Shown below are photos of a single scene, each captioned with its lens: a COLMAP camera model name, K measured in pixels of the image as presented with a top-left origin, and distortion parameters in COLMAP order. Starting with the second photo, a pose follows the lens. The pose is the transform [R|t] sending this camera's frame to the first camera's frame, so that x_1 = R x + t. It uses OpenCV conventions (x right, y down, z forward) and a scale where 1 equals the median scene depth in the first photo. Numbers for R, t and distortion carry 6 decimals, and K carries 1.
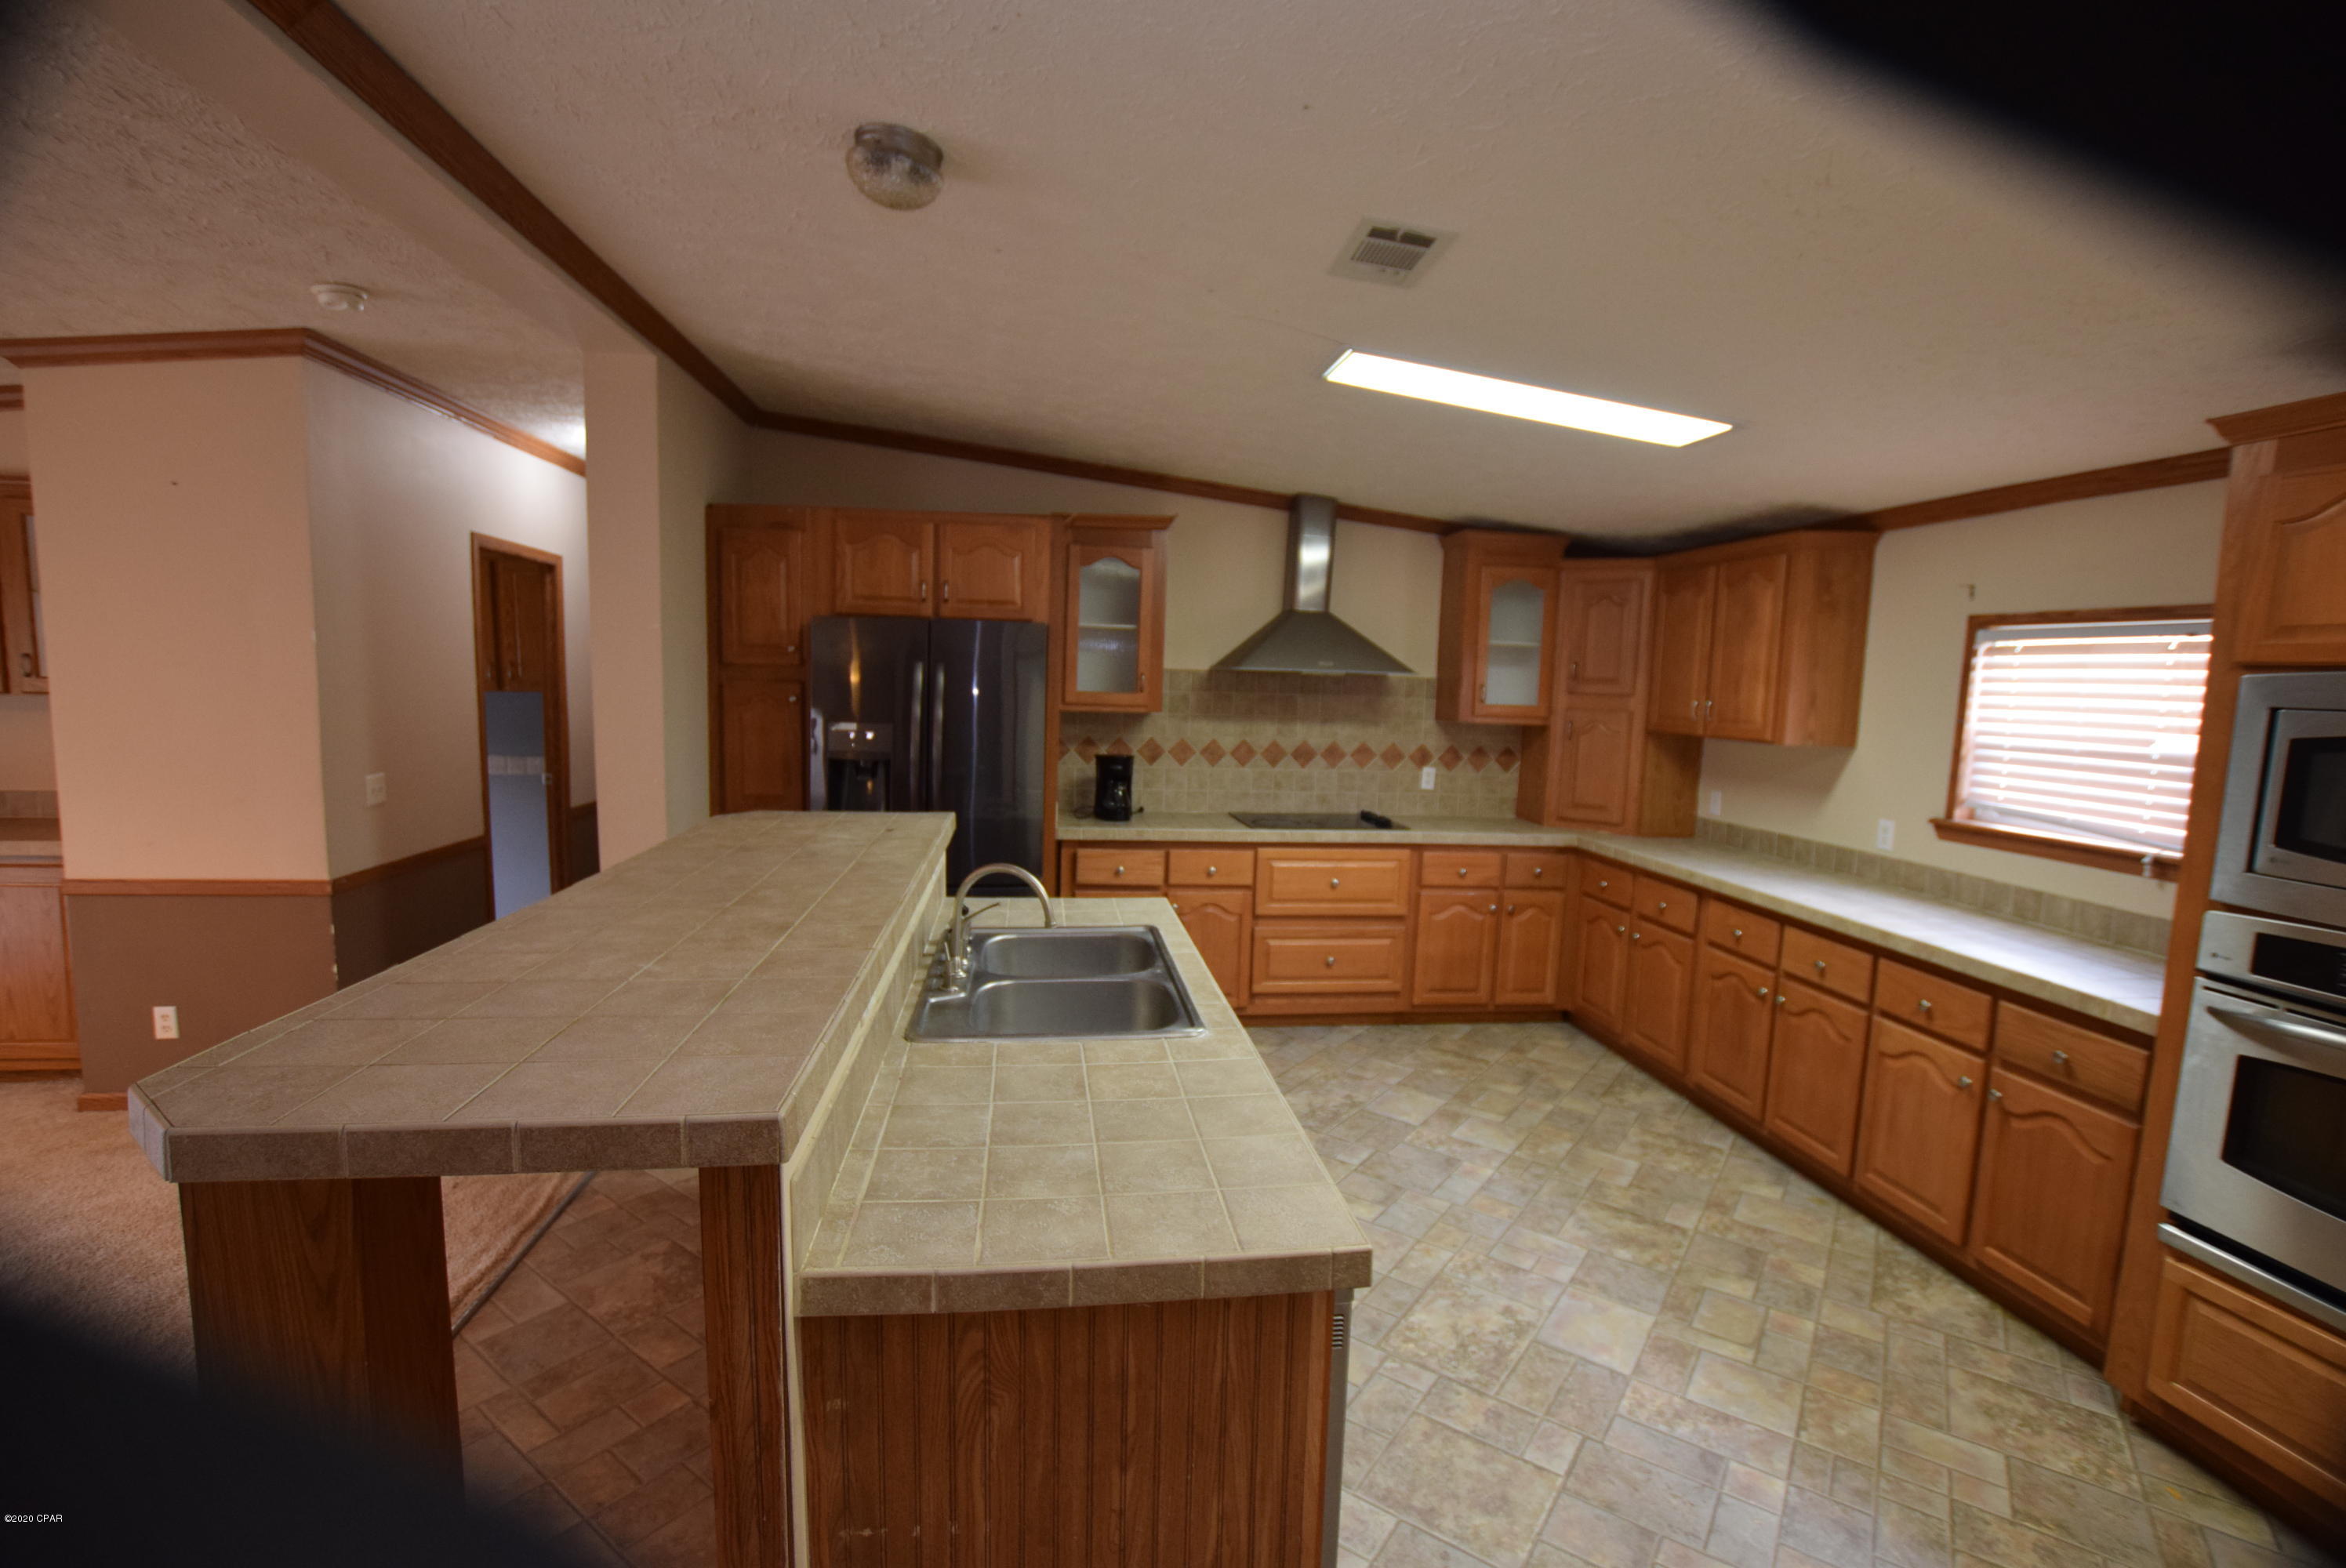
lens RADIAL K [[1030.2, 0, 1178.8], [0, 1030.2, 770.0], [0, 0, 1]] dist [-0.033321, 0.004469]
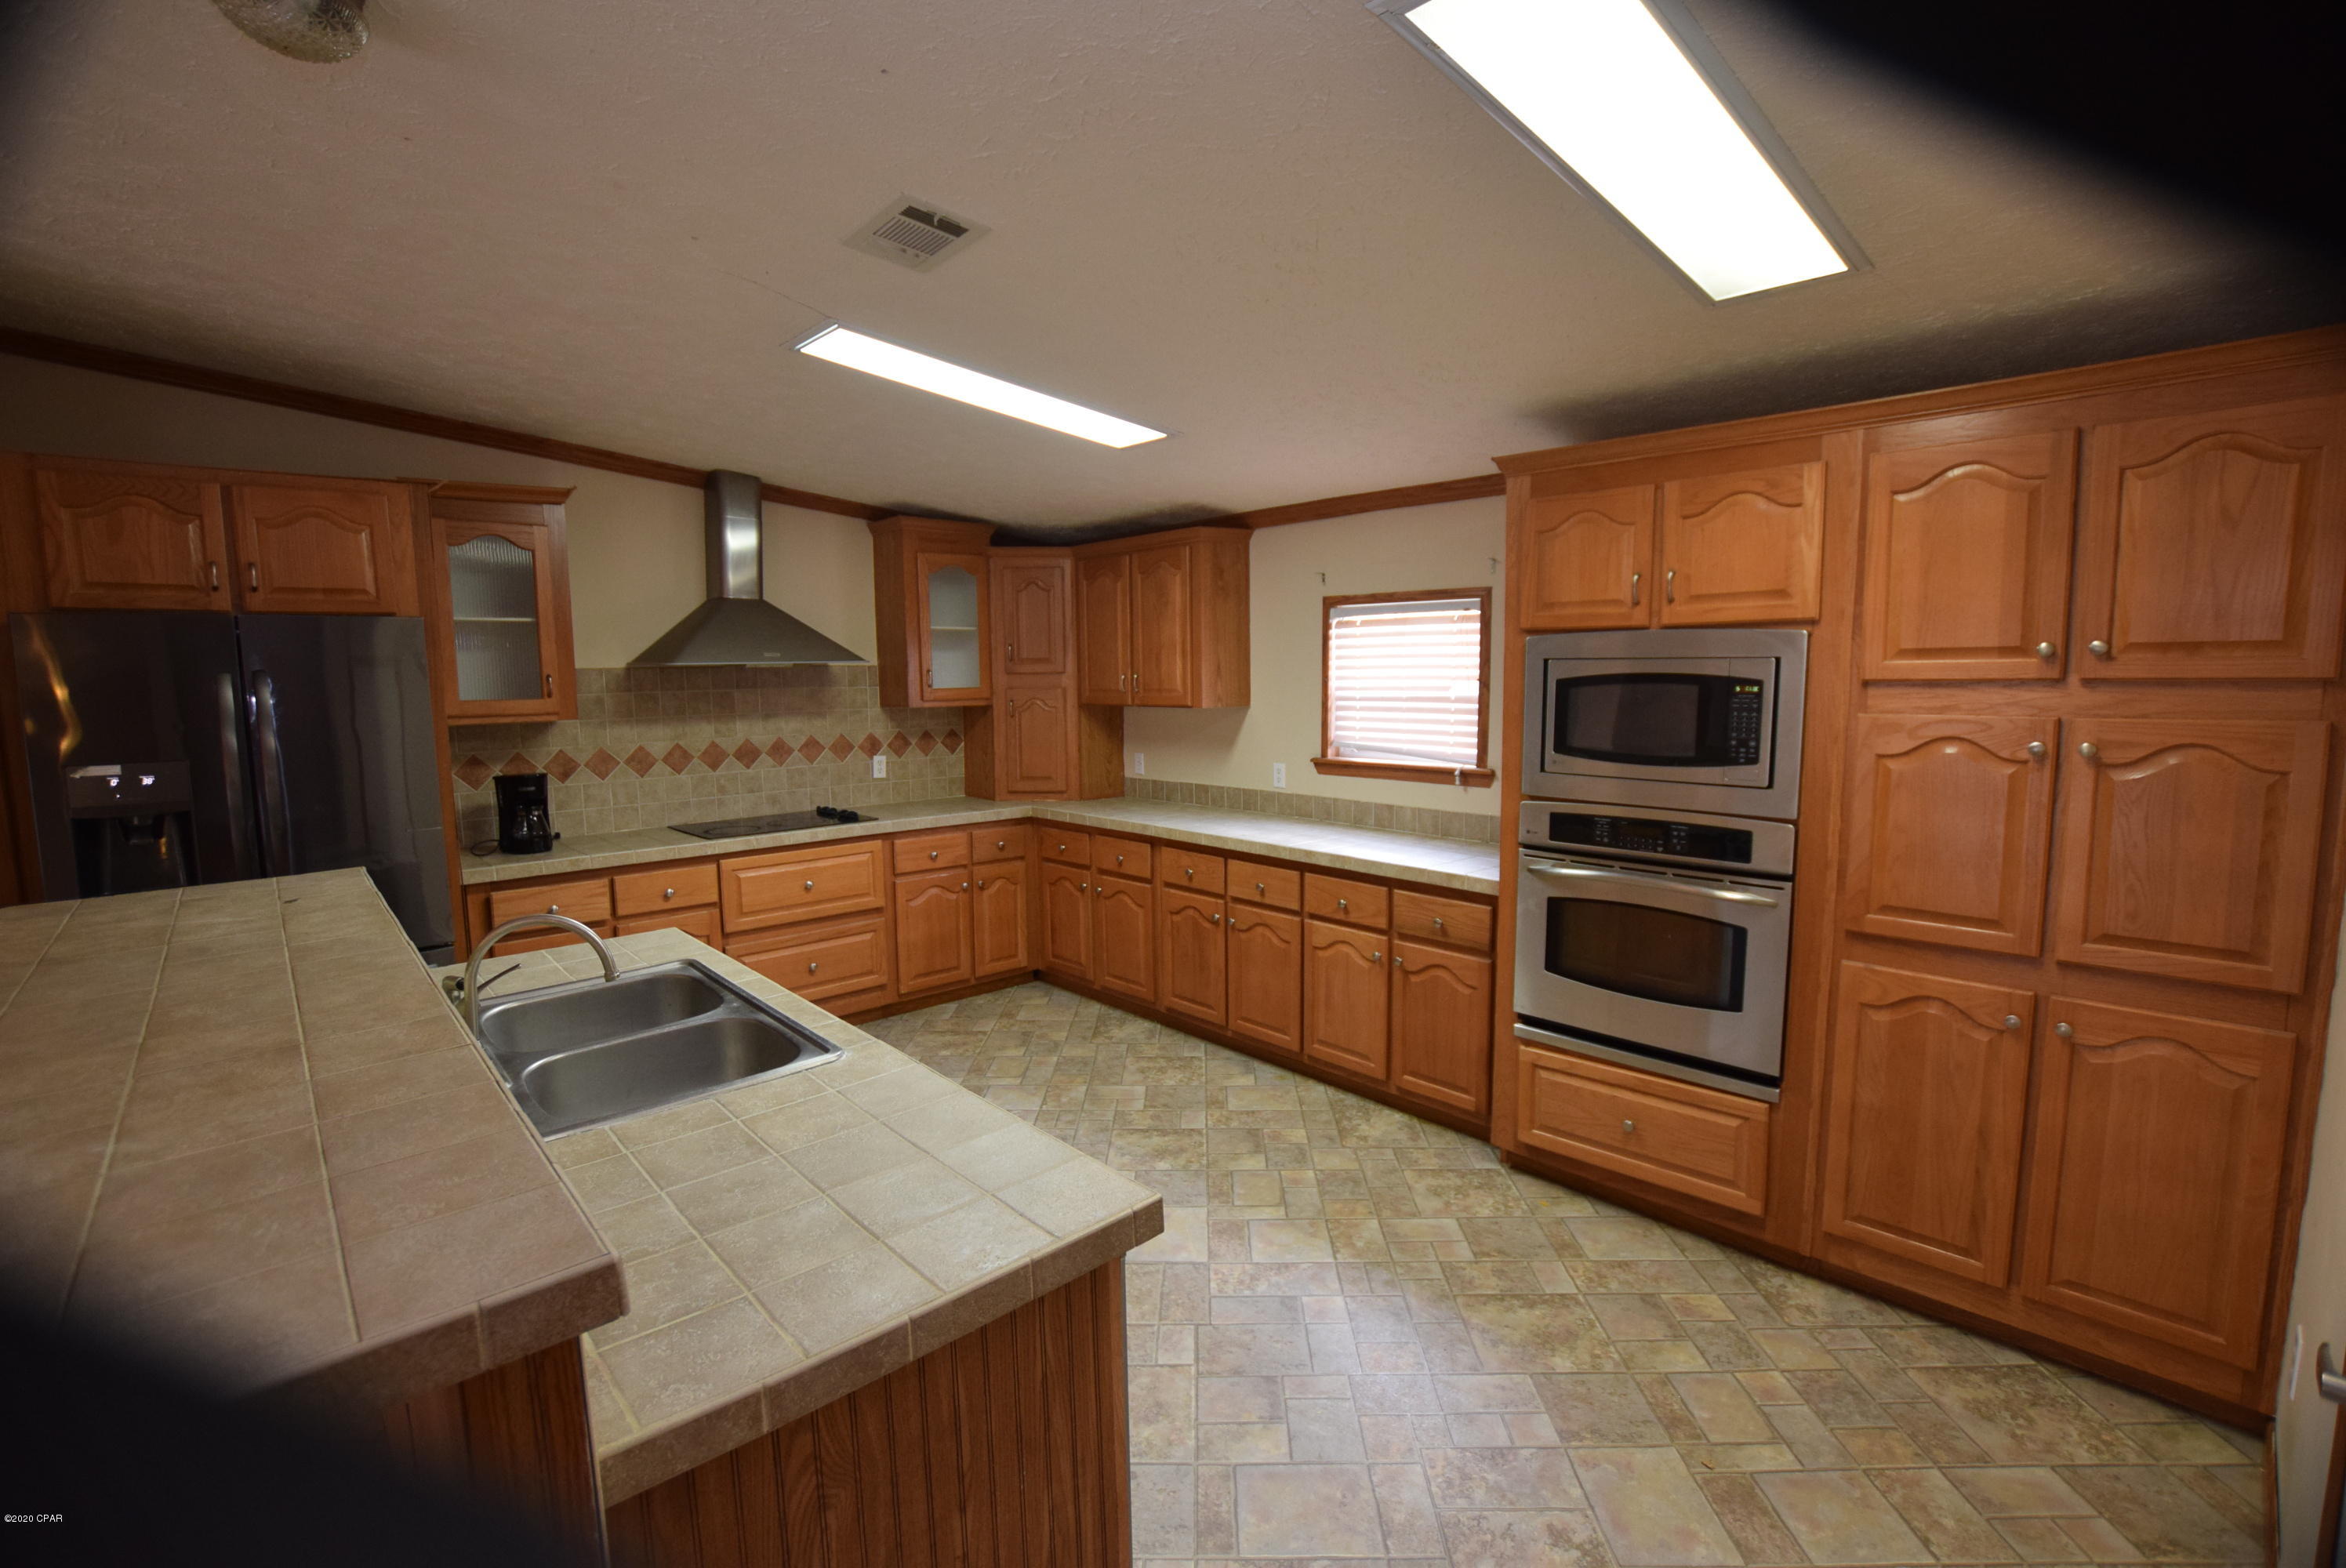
lens RADIAL K [[1030.2, 0, 1179.1], [0, 1030.2, 769.7], [0, 0, 1]] dist [-0.033321, 0.004469]
pose [[0.821822, -0.097743, 0.561298, -0.147665], [0.090084, 0.995074, 0.041384, -0.007724], [-0.562578, 0.016554, 0.826579, 0.040448]]
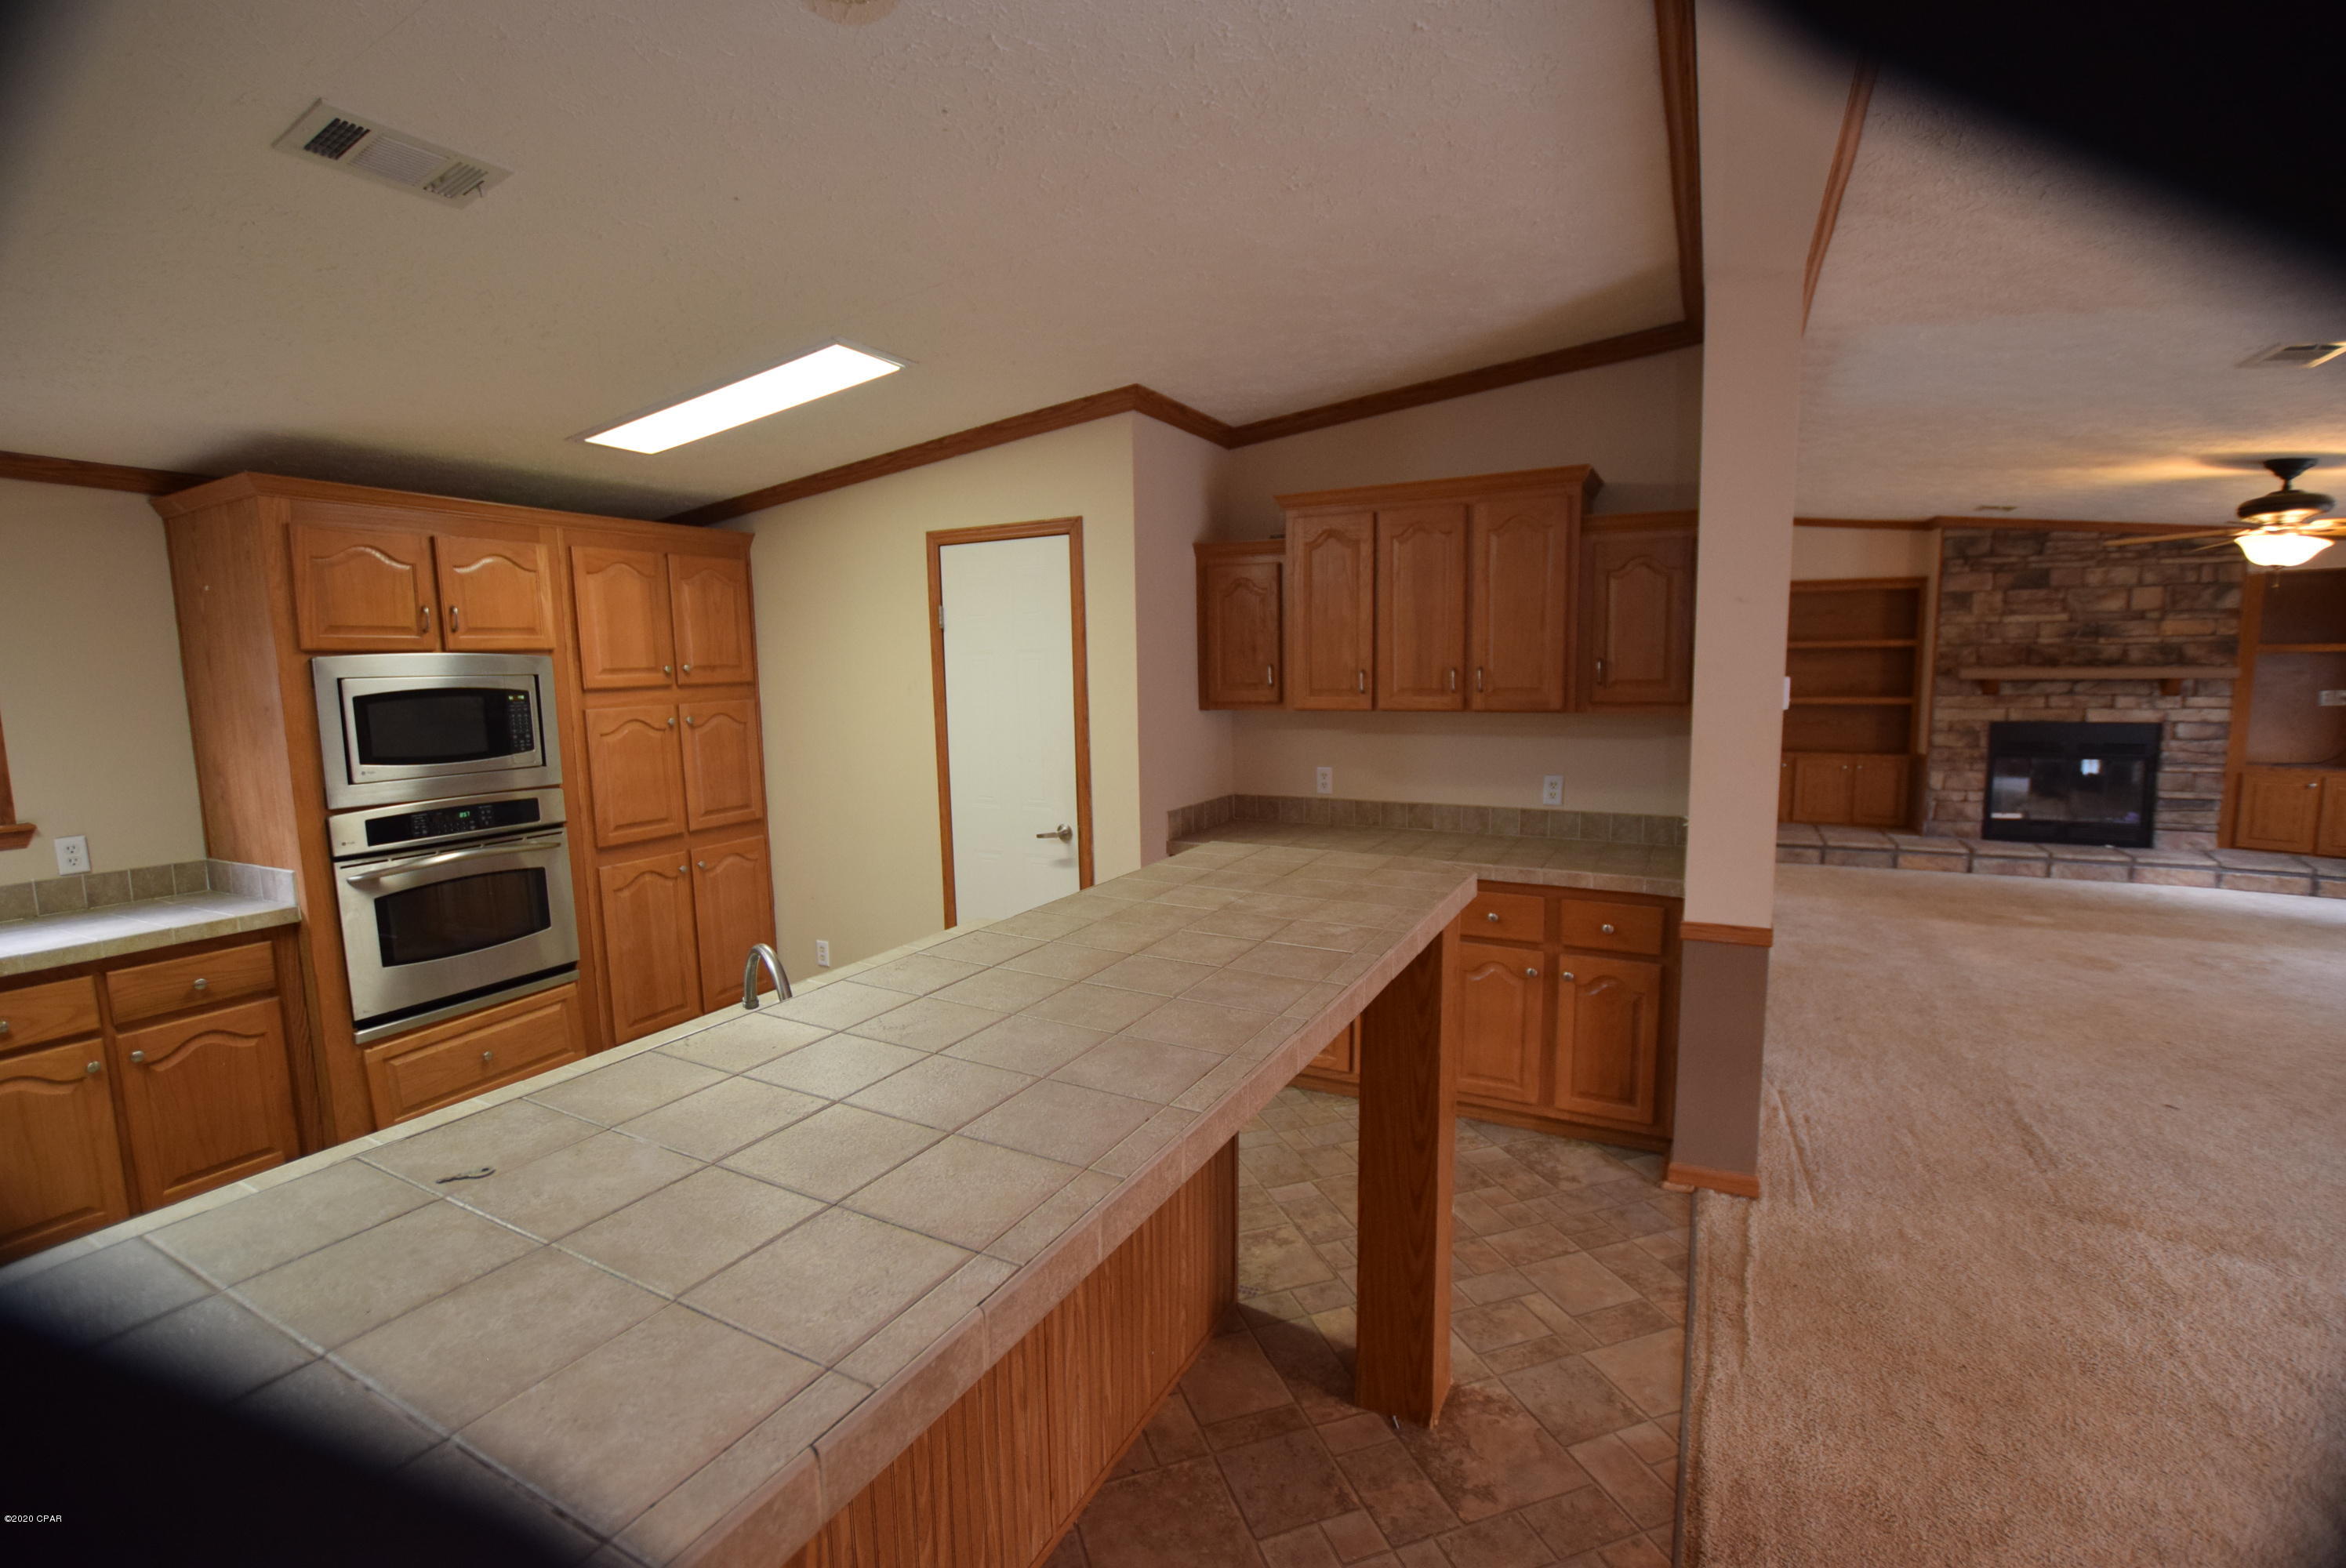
lens RADIAL K [[1030.2, 0, 1196.1], [0, 1030.2, 766.2], [0, 0, 1]] dist [-0.033321, 0.004469]
pose [[-0.827312, -0.070951, 0.557244, -0.625464], [0.043956, 0.980773, 0.190136, -0.117090], [-0.560020, 0.181796, -0.808287, 1.089872]]
